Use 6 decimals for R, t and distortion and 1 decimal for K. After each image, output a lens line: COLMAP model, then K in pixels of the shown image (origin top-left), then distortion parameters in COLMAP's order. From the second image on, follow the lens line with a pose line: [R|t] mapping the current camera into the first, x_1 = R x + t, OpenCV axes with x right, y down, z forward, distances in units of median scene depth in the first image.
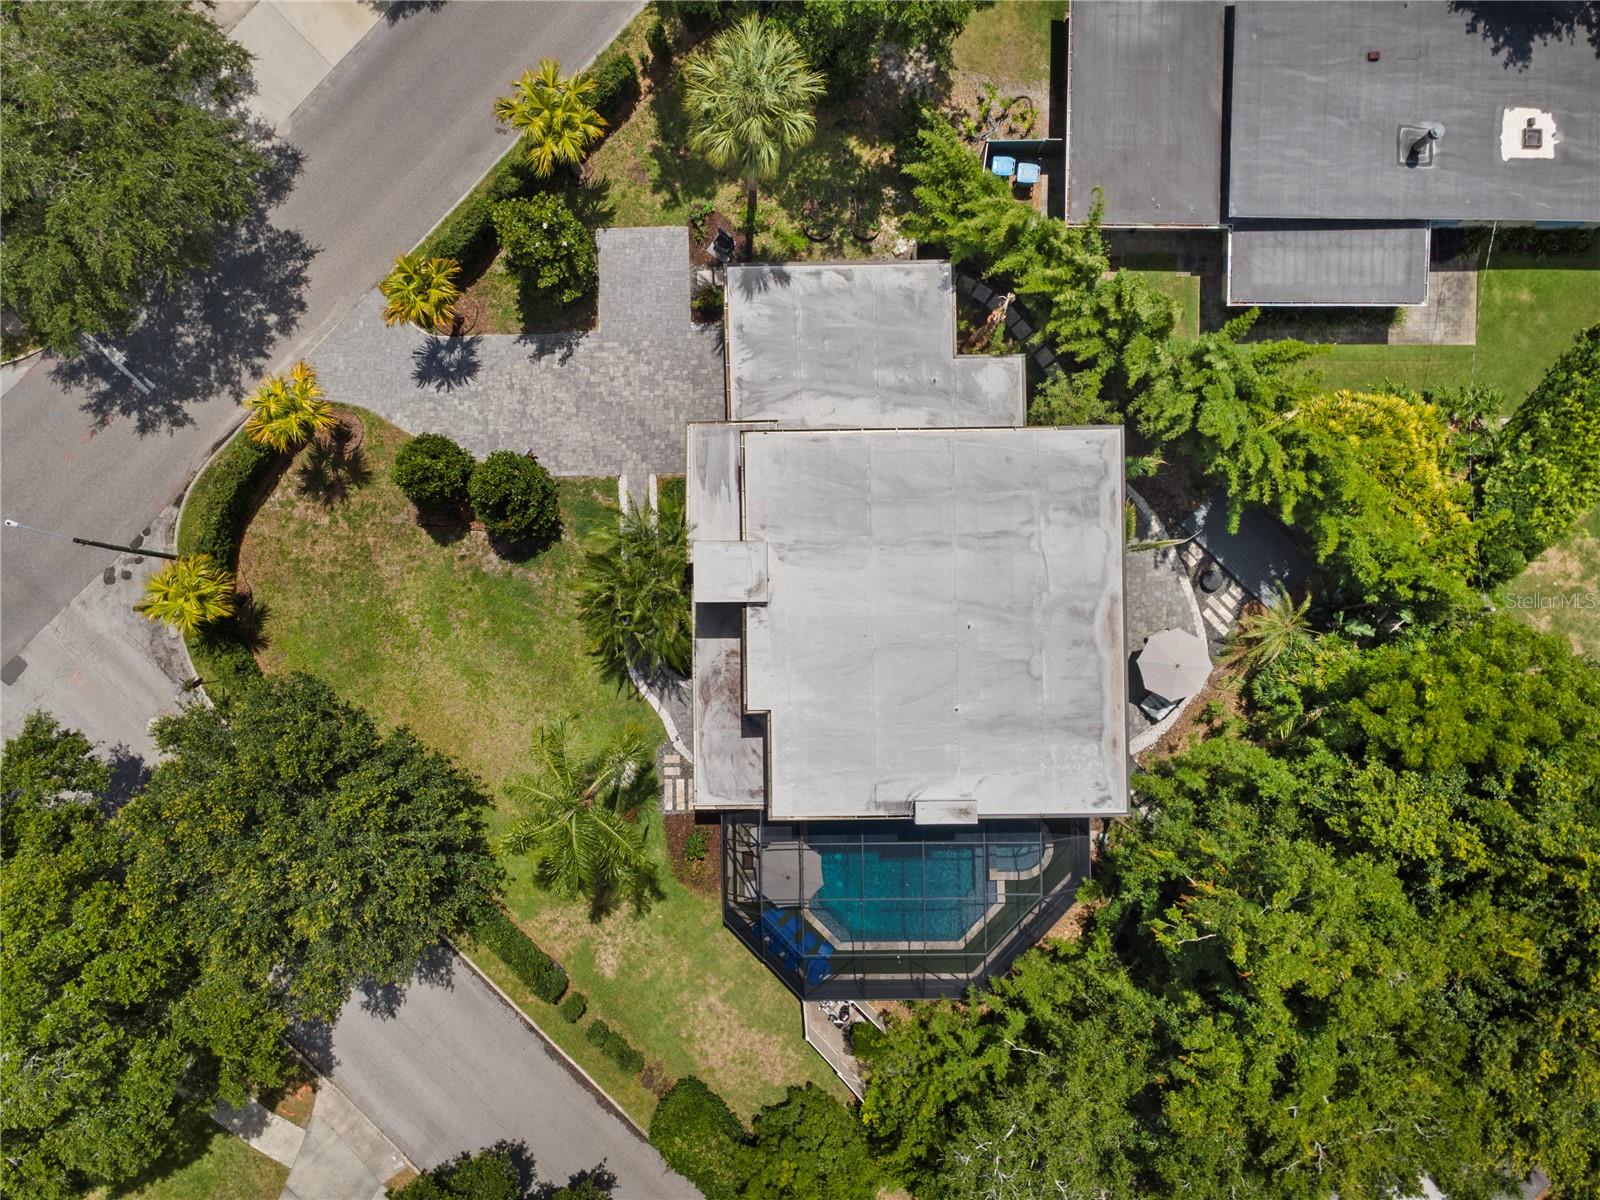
lens RADIAL K [[1164.4, 0, 799.8], [0, 1164.4, 595.8], [0, 0, 1]] dist [0.035182, 0.018307]
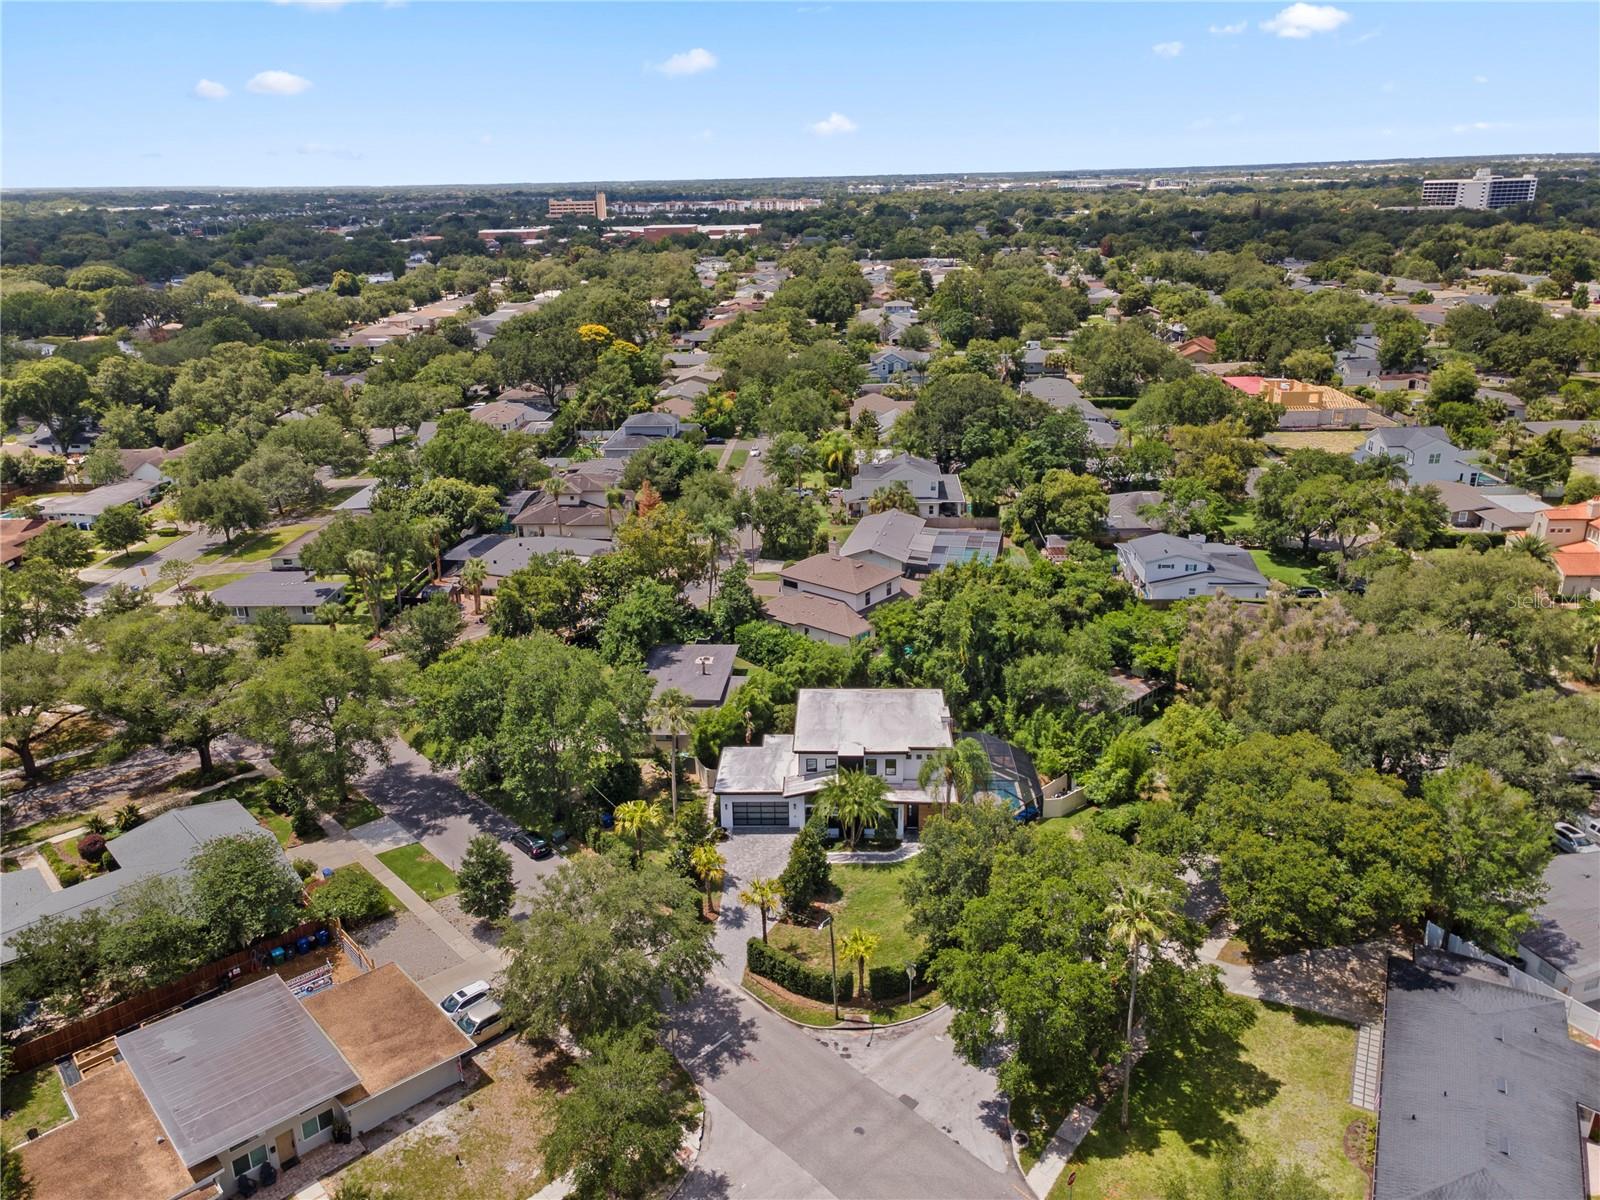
lens RADIAL K [[1164.4, 0, 801.2], [0, 1164.4, 598.5], [0, 0, 1]] dist [0.035182, 0.018307]
pose [[0.049958, -0.329090, 0.942976, -1.881677], [0.998751, 0.015299, -0.047573, -0.014340], [0.001229, 0.944175, 0.329443, -0.081313]]
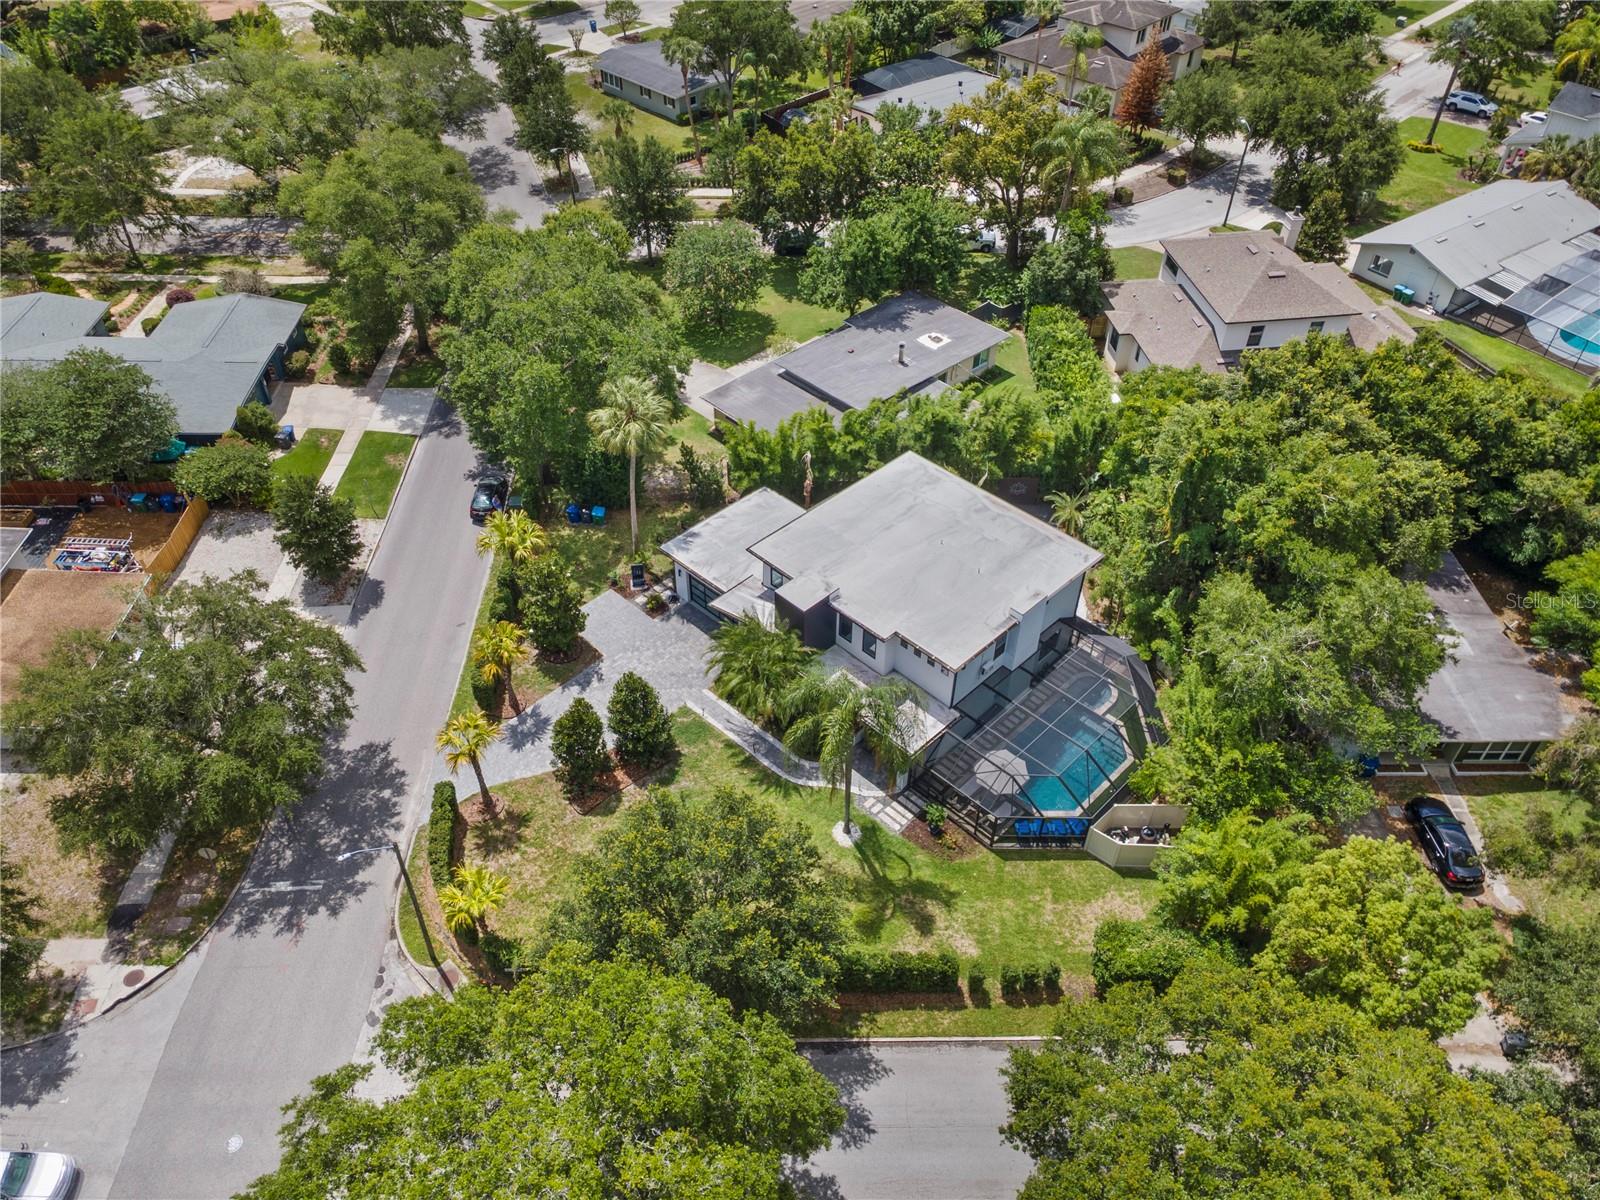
lens RADIAL K [[1164.4, 0, 797.5], [0, 1164.4, 590.2], [0, 0, 1]] dist [0.035182, 0.018307]
pose [[0.711688, -0.460490, 0.530519, -0.708641], [0.702070, 0.492527, -0.514310, 0.603215], [-0.024460, 0.738489, 0.673821, 0.009198]]
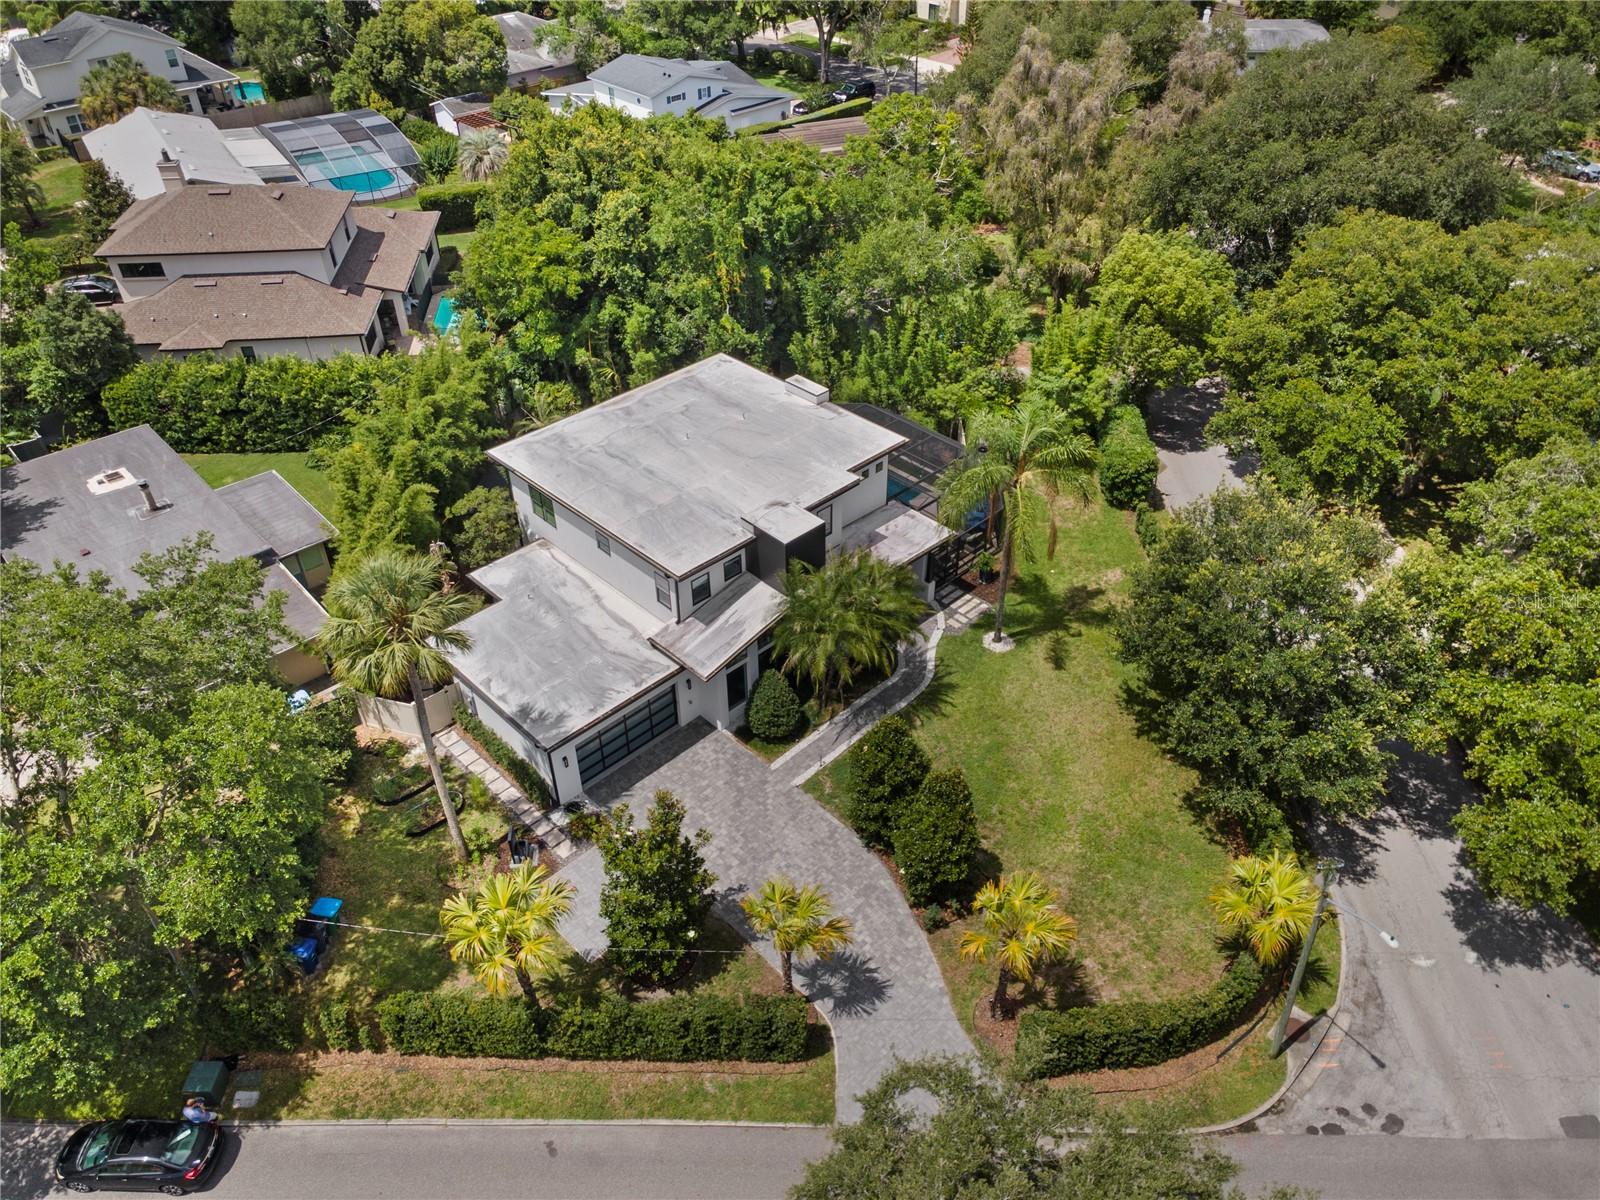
lens RADIAL K [[1164.4, 0, 797.7], [0, 1164.4, 605.8], [0, 0, 1]] dist [0.035182, 0.018307]
pose [[-0.680425, -0.436430, 0.588685, -0.638688], [0.732700, -0.419538, 0.535852, -0.538944], [0.013114, 0.795937, 0.605237, 0.326718]]
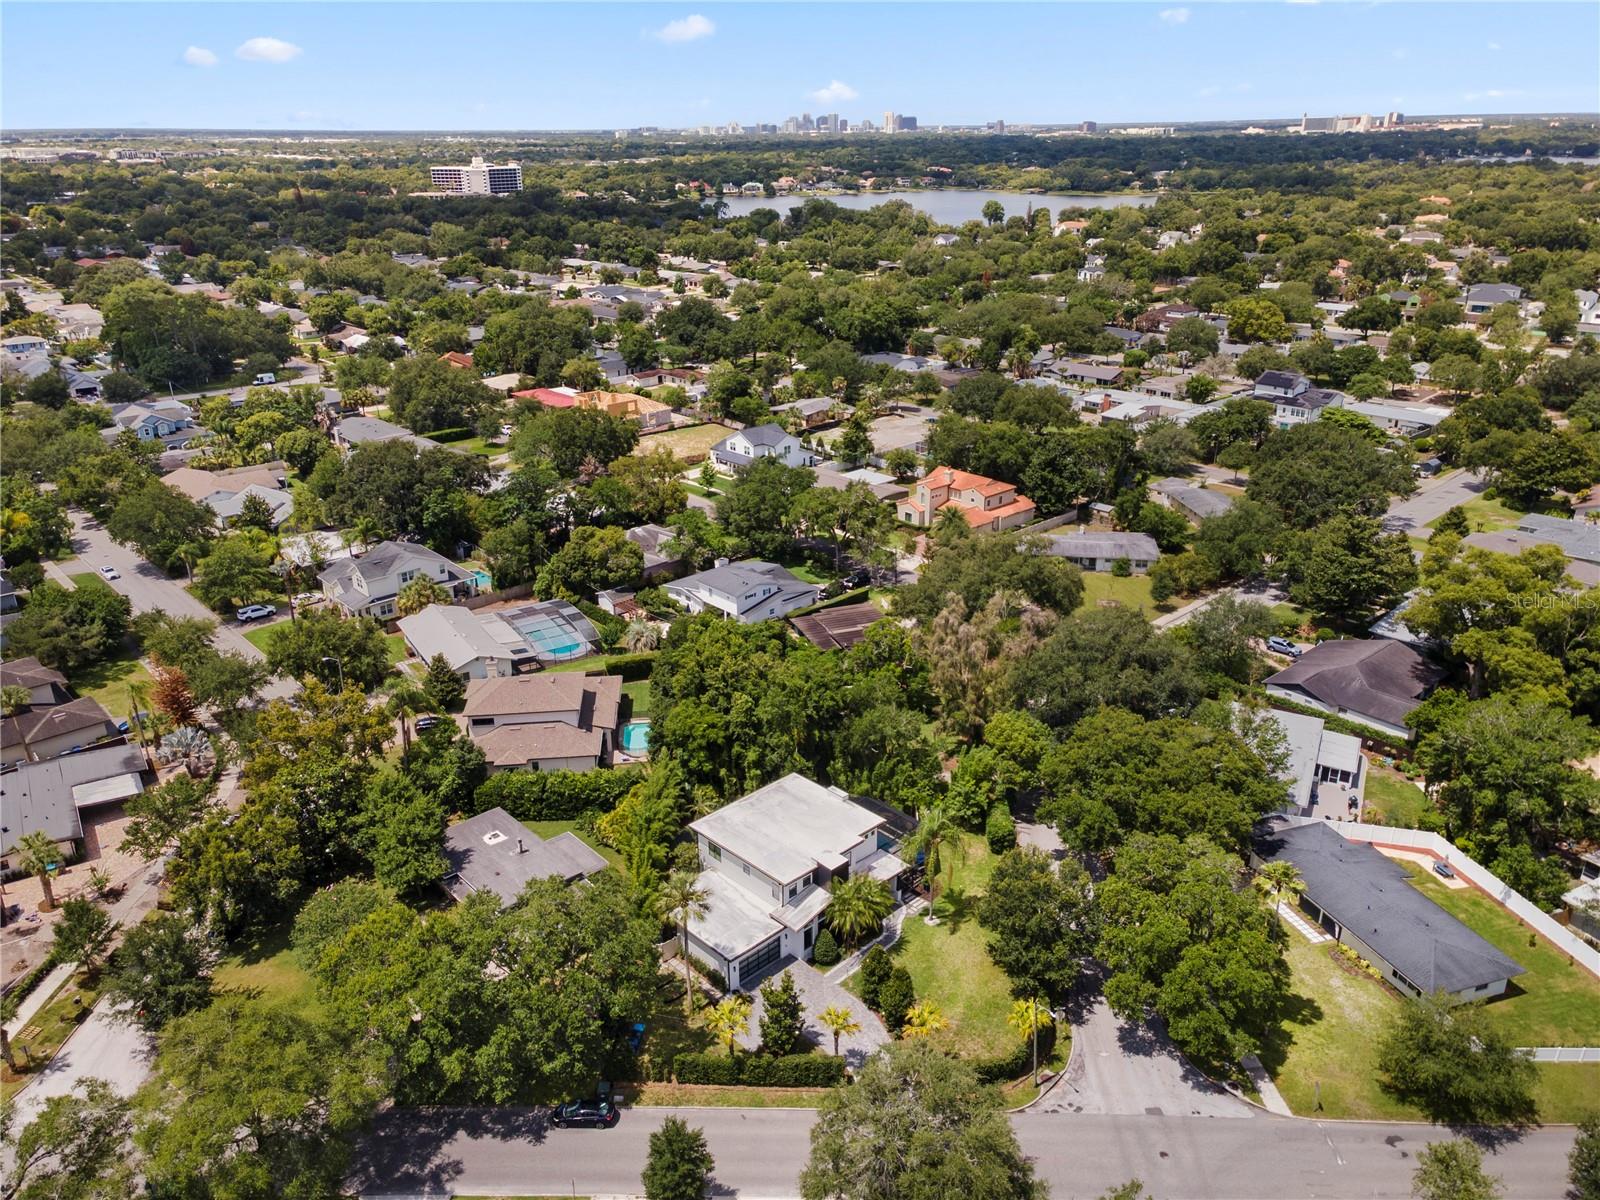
lens RADIAL K [[1164.4, 0, 802.8], [0, 1164.4, 595.7], [0, 0, 1]] dist [0.035182, 0.018307]
pose [[-0.679483, -0.254416, 0.688168, -1.346850], [0.733673, -0.242231, 0.634861, -1.277336], [0.005177, 0.936268, 0.351250, -0.349494]]
